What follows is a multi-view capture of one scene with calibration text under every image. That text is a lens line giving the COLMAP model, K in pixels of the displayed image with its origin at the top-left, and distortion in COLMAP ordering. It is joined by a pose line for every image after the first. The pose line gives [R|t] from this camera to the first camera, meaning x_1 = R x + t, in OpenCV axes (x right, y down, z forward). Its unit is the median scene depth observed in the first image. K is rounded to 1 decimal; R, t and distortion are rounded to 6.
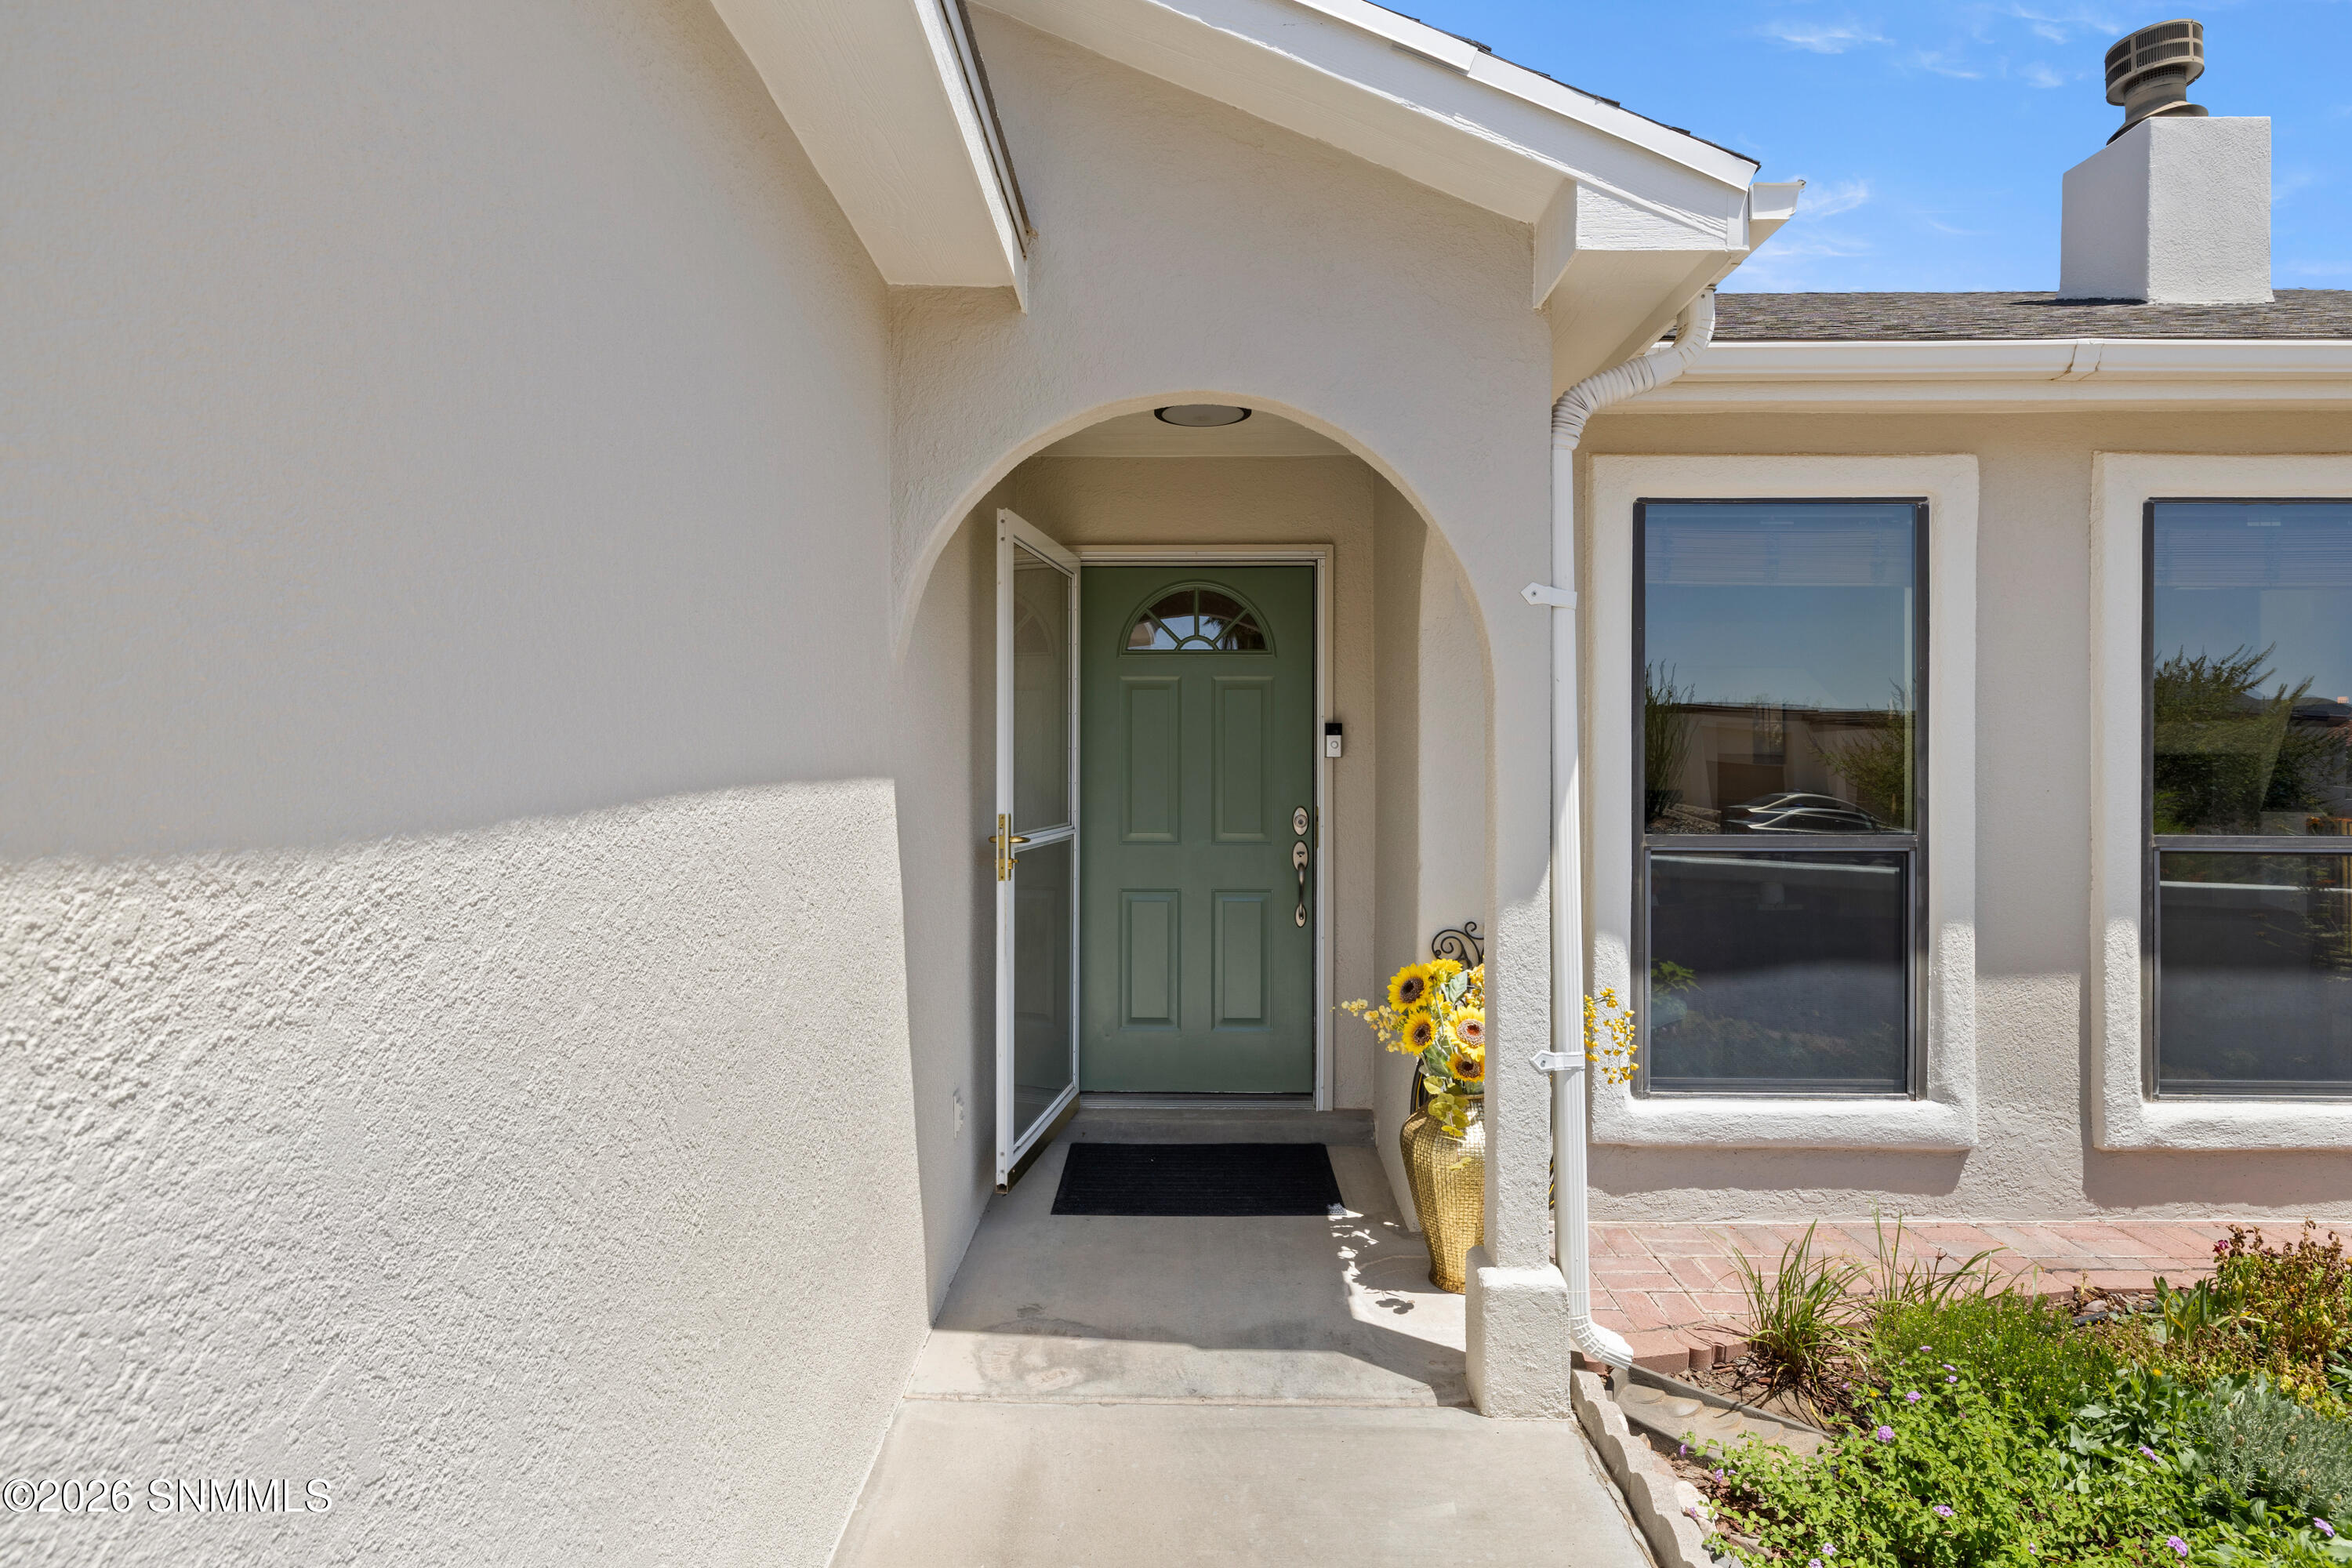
lens RADIAL K [[1173.6, 0, 1167.2], [0, 1173.6, 766.0], [0, 0, 1]] dist [-0.007300, 0.001405]
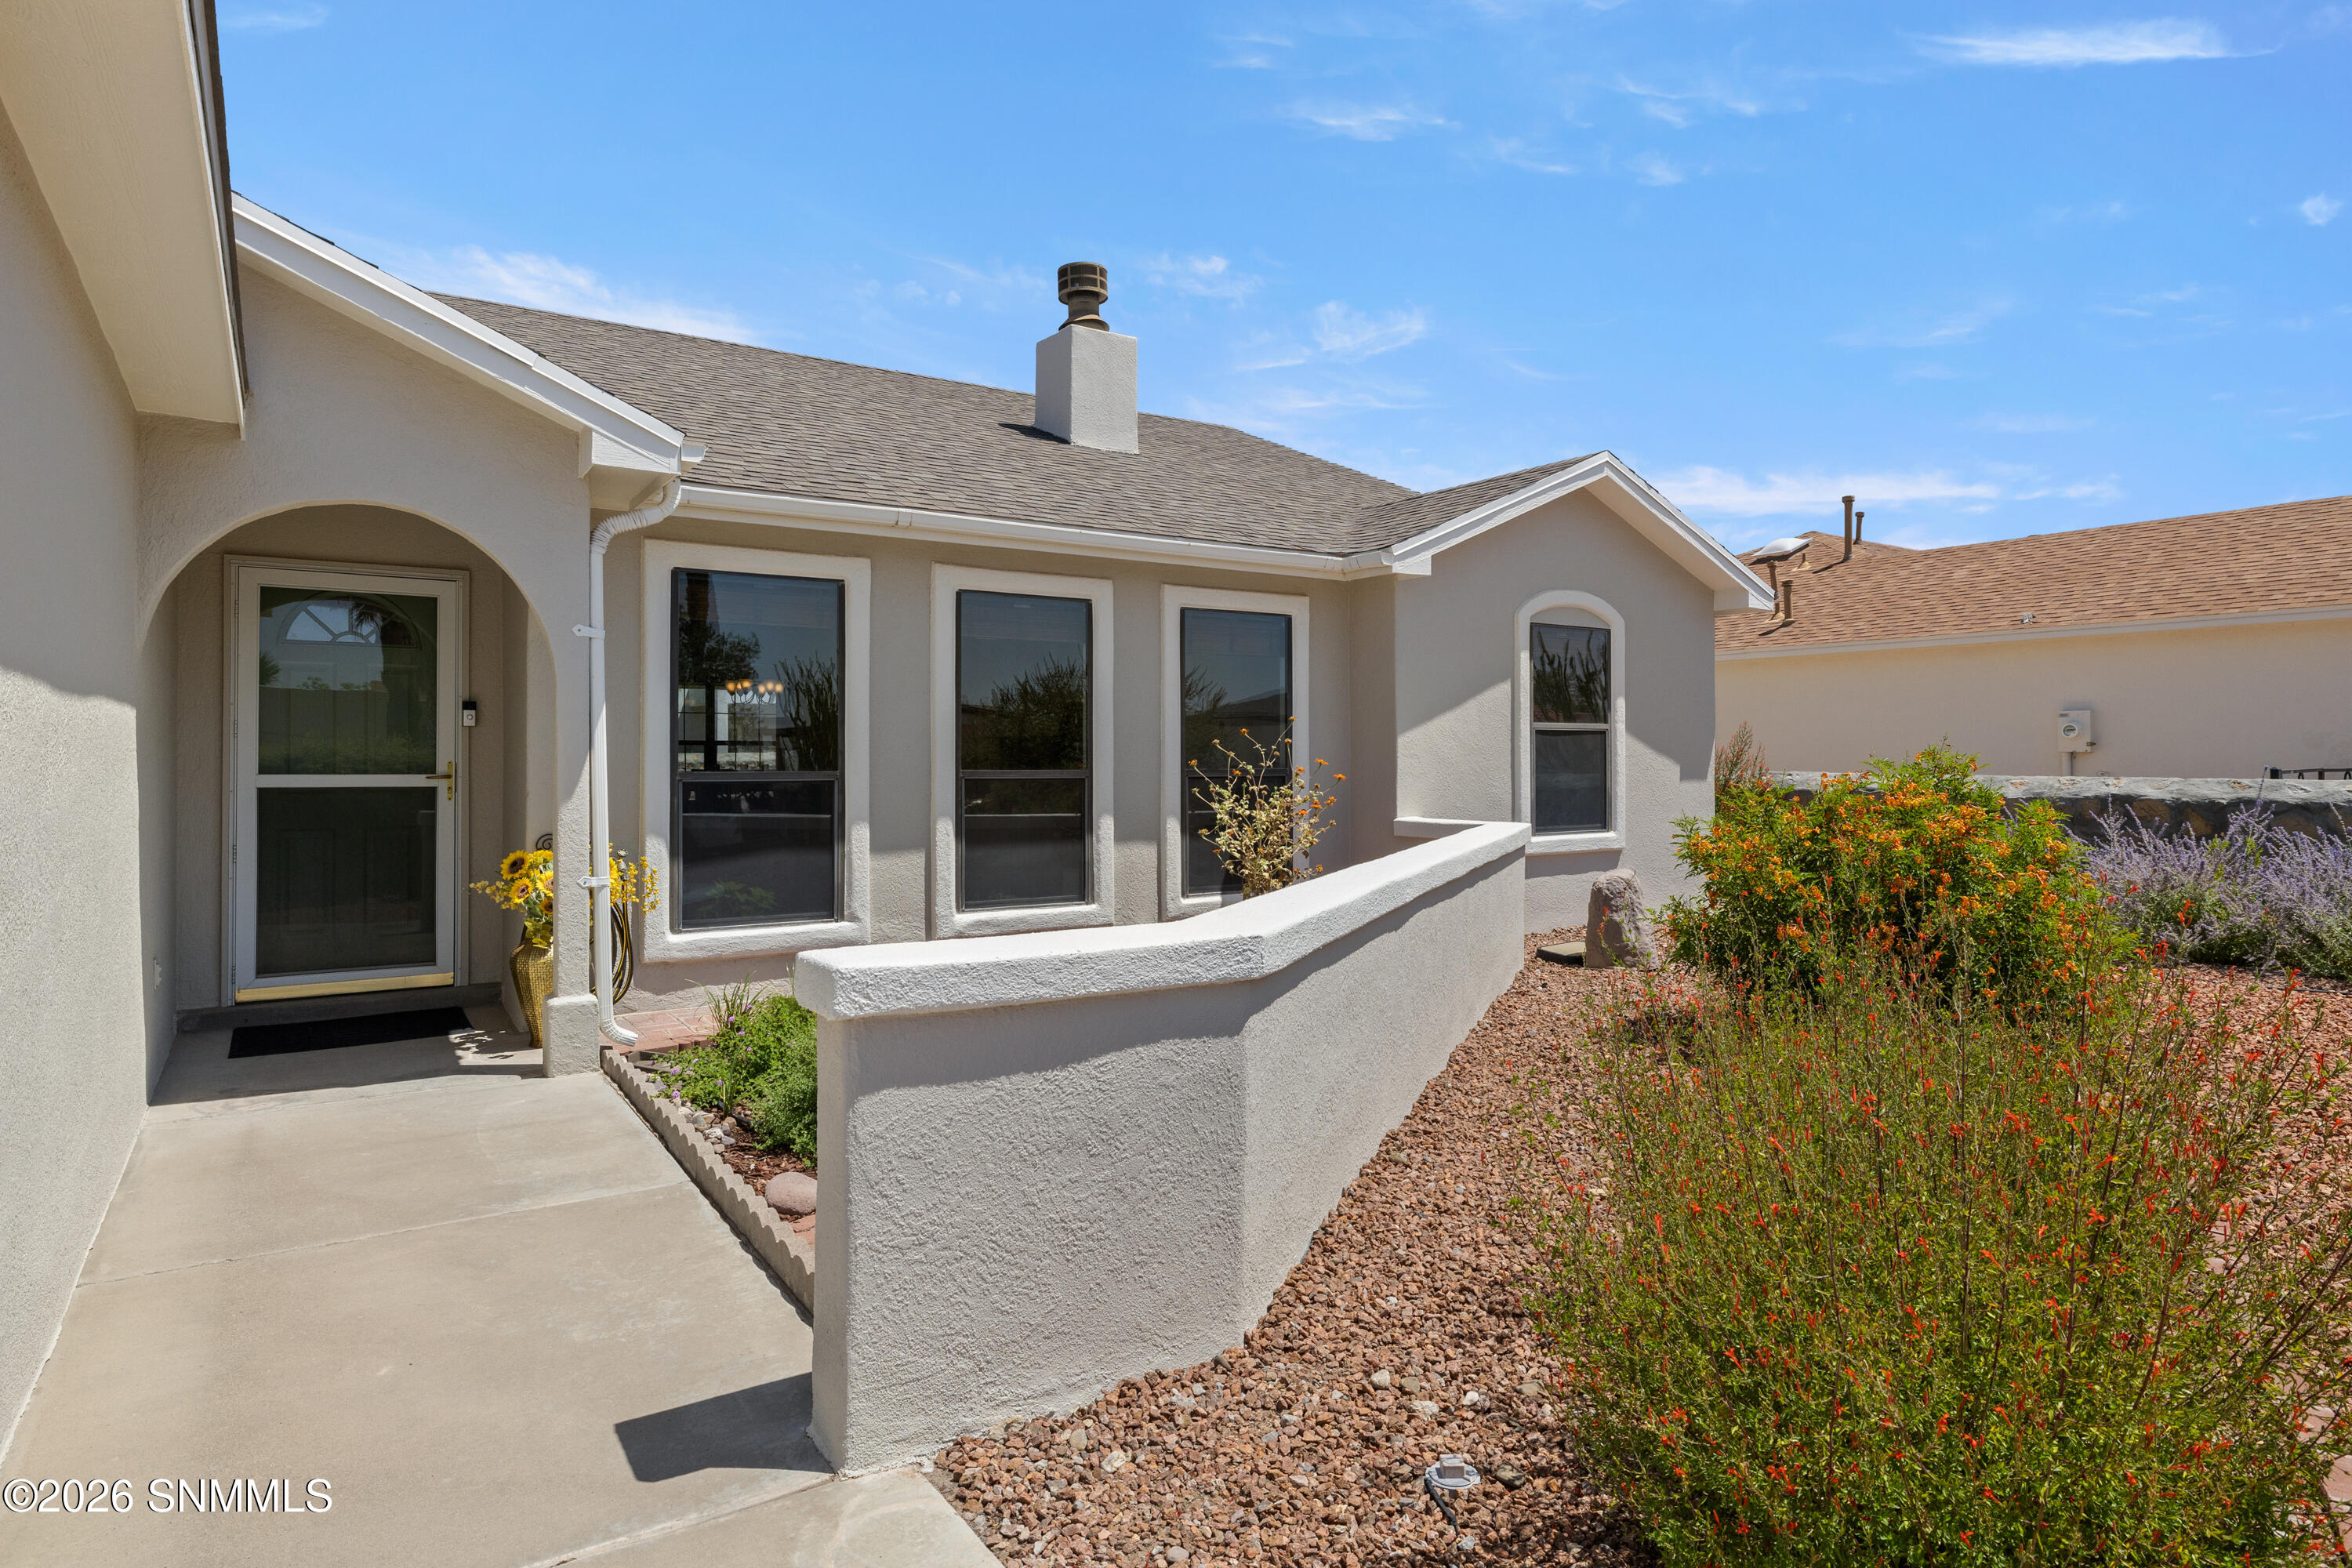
lens RADIAL K [[1330.0, 0, 1183.4], [0, 1330.0, 752.2], [0, 0, 1]] dist [0.002143, -0.000029]
pose [[0.819290, 0.002302, 0.573374, -0.094626], [0.004158, 0.999942, -0.009955, 0.060308], [-0.573364, 0.010540, 0.819233, -1.081475]]
